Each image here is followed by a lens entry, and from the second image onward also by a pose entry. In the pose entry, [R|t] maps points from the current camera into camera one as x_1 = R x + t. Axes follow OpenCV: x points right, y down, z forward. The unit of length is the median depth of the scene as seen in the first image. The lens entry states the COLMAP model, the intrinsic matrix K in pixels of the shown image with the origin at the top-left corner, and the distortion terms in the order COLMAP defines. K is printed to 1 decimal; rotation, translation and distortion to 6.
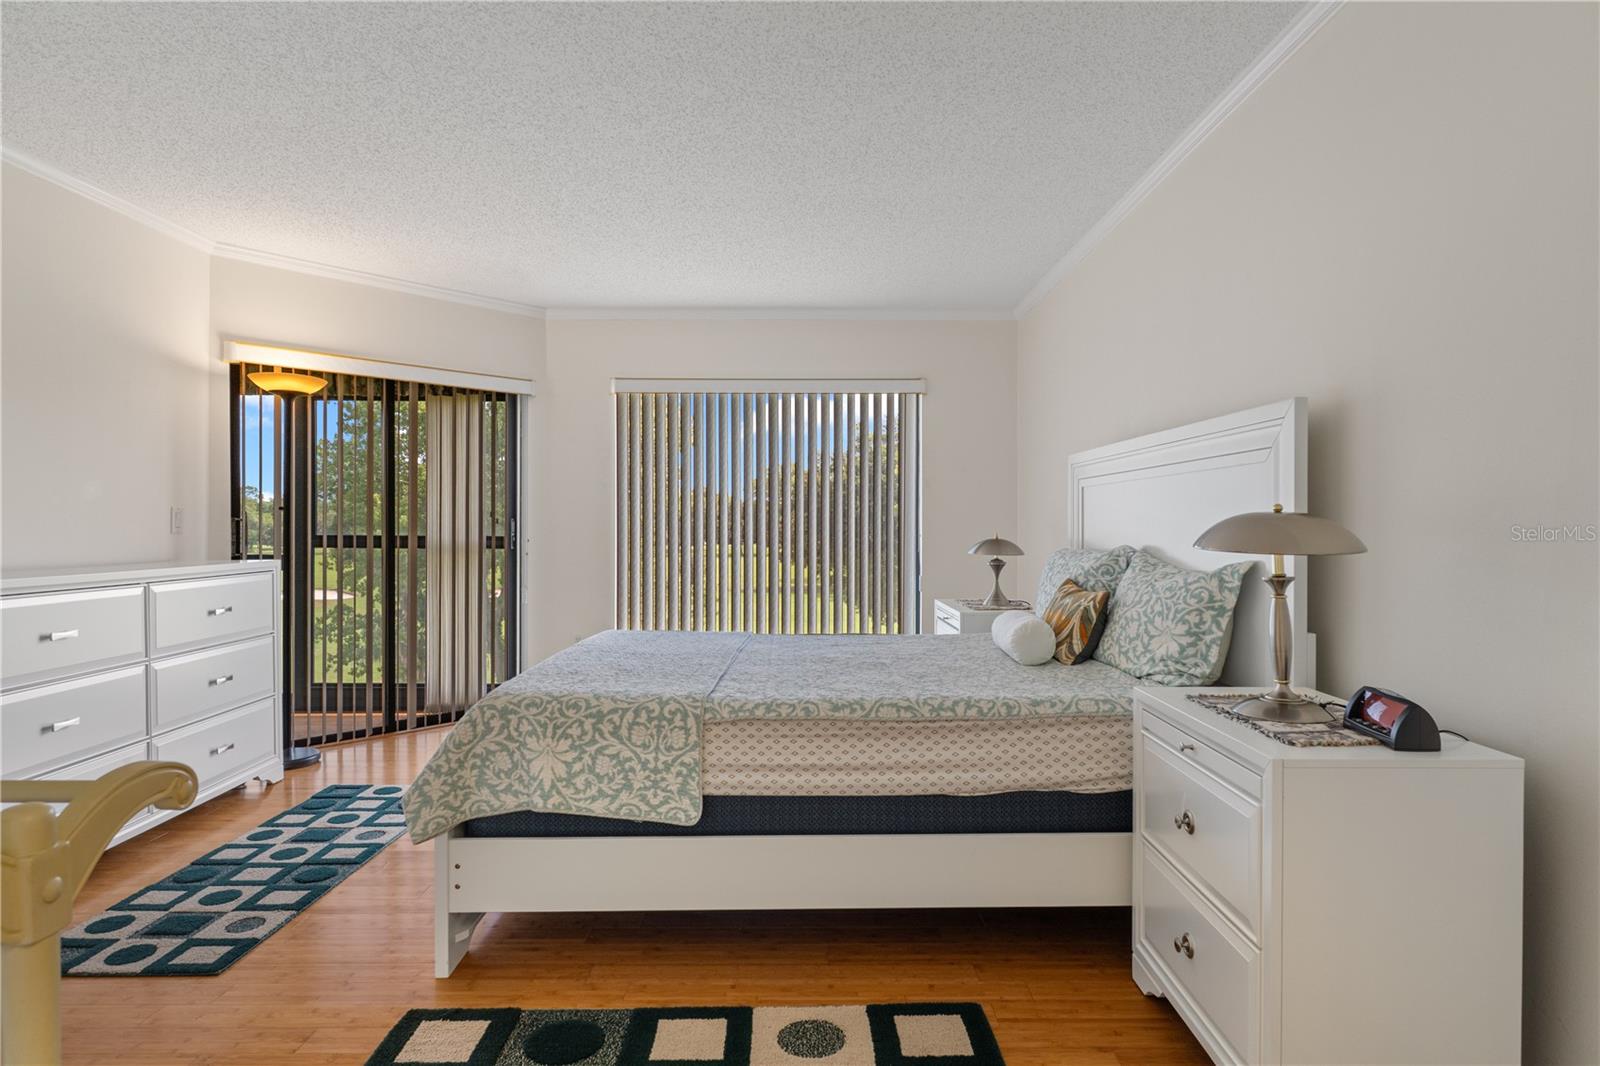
lens RADIAL K [[878.8, 0, 805.2], [0, 878.8, 538.8], [0, 0, 1]] dist [0.001119, -0.002315]
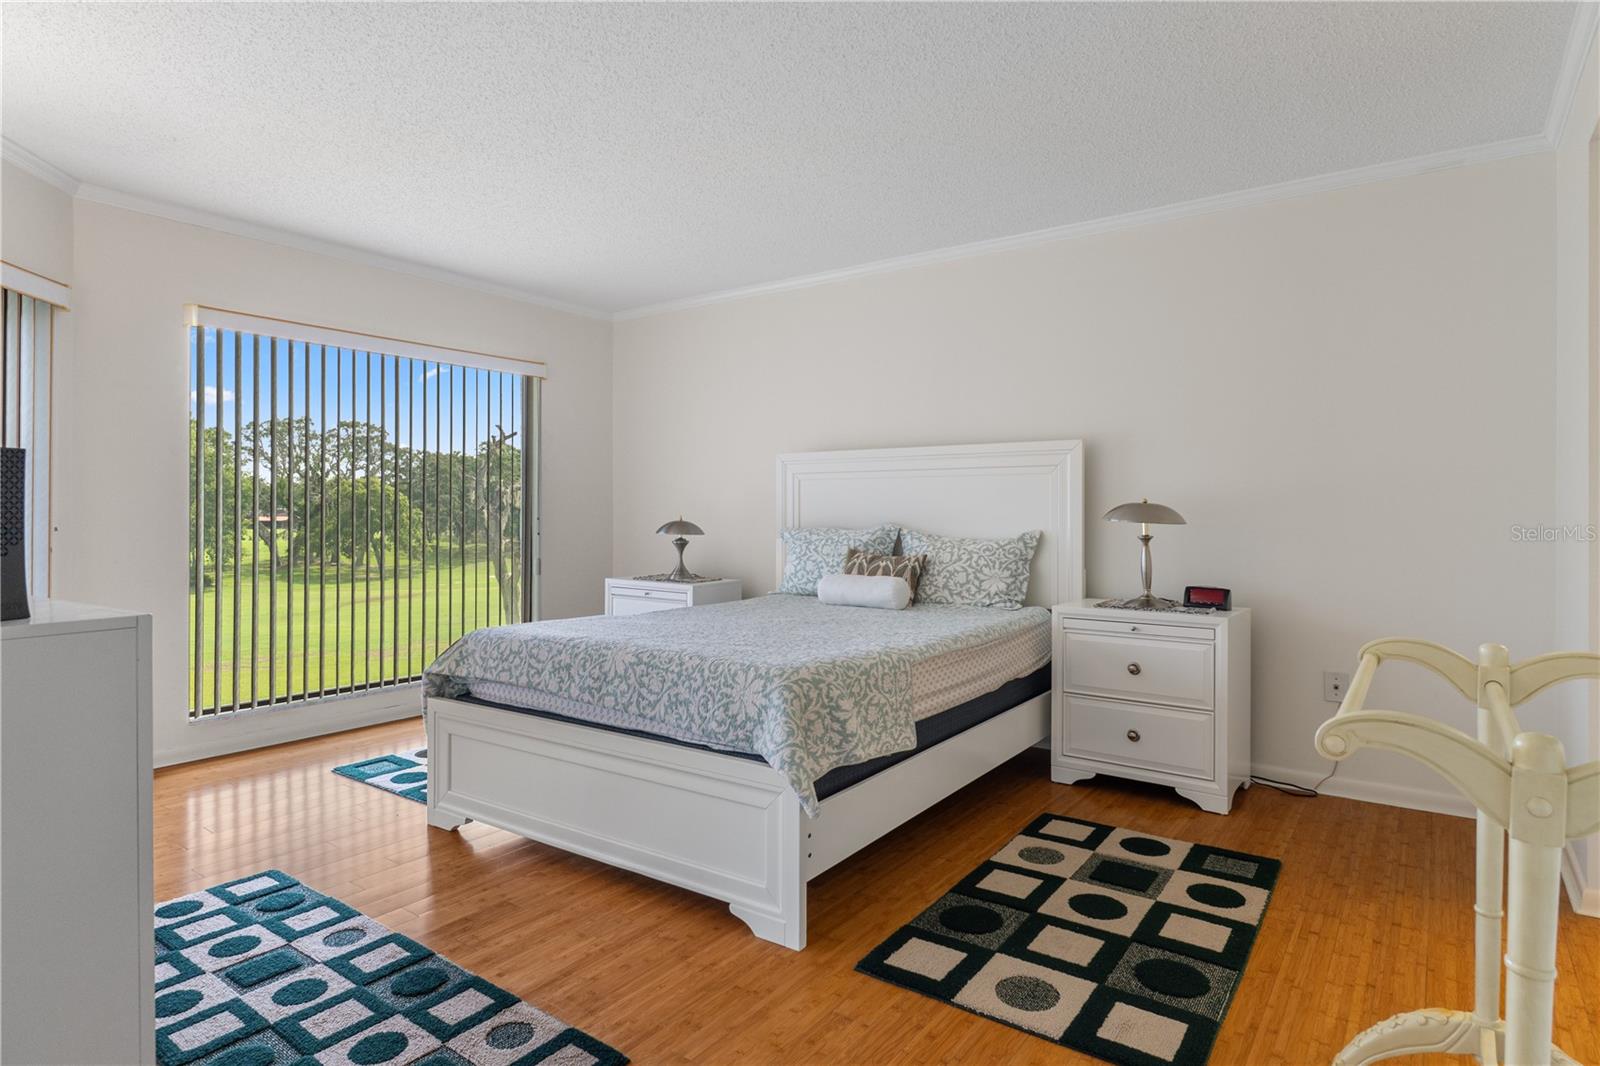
lens RADIAL K [[878.8, 0, 804.0], [0, 878.8, 516.6], [0, 0, 1]] dist [0.001119, -0.002315]
pose [[0.583852, -0.002140, 0.811857, -1.103083], [0.008820, 0.999954, -0.003707, 0.000012], [-0.811812, 0.009325, 0.583844, 0.352611]]
